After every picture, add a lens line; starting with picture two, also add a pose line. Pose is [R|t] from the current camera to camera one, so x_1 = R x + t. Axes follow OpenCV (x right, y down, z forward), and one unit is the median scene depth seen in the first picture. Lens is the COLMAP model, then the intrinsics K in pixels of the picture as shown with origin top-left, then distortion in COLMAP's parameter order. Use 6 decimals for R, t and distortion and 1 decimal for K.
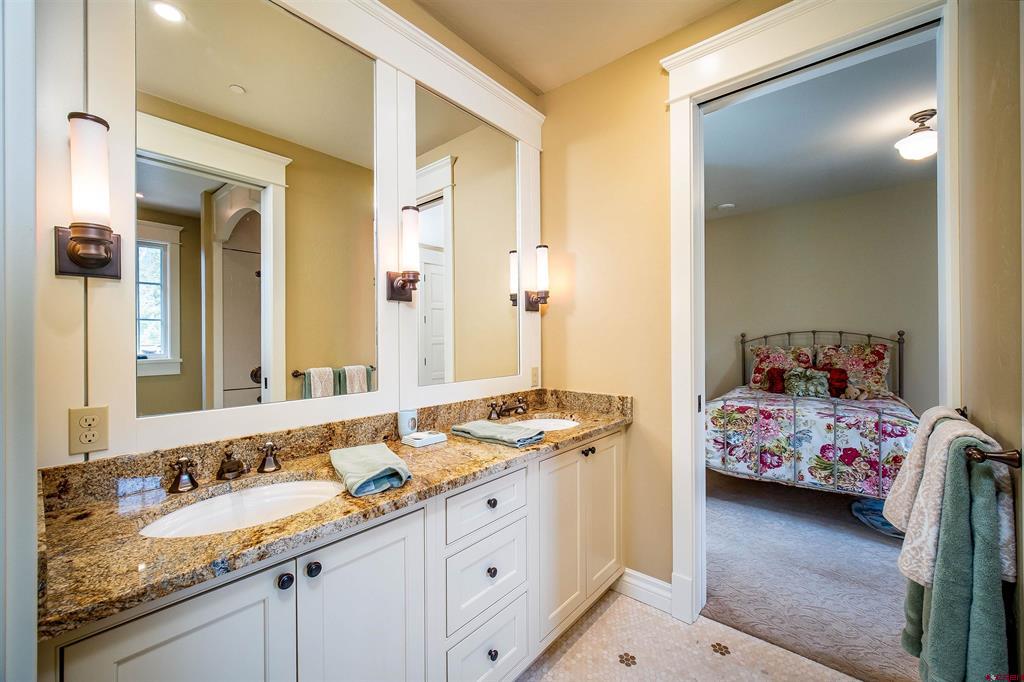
lens RADIAL K [[415.5, 0, 513.8], [0, 415.5, 332.7], [0, 0, 1]] dist [-0.007737, 0.000236]
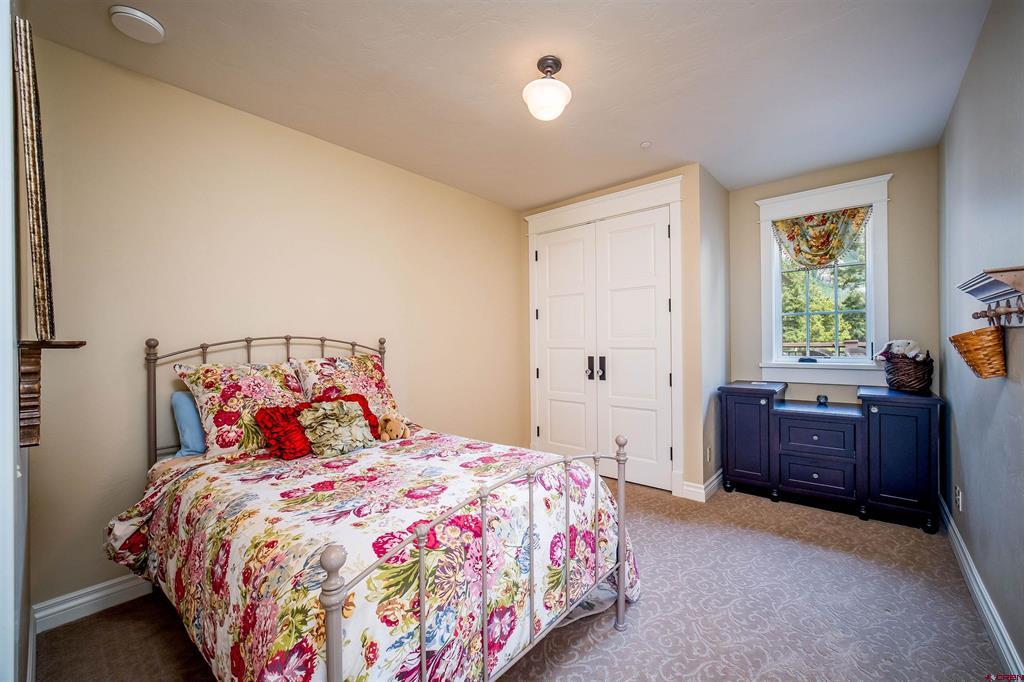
lens RADIAL K [[415.5, 0, 513.8], [0, 415.5, 332.7], [0, 0, 1]] dist [-0.007737, 0.000236]
pose [[0.016468, 0.024404, 0.999567, 0.167793], [0.000235, 0.999702, -0.024411, 0.007250], [-0.999864, 0.000637, 0.016457, 0.918688]]
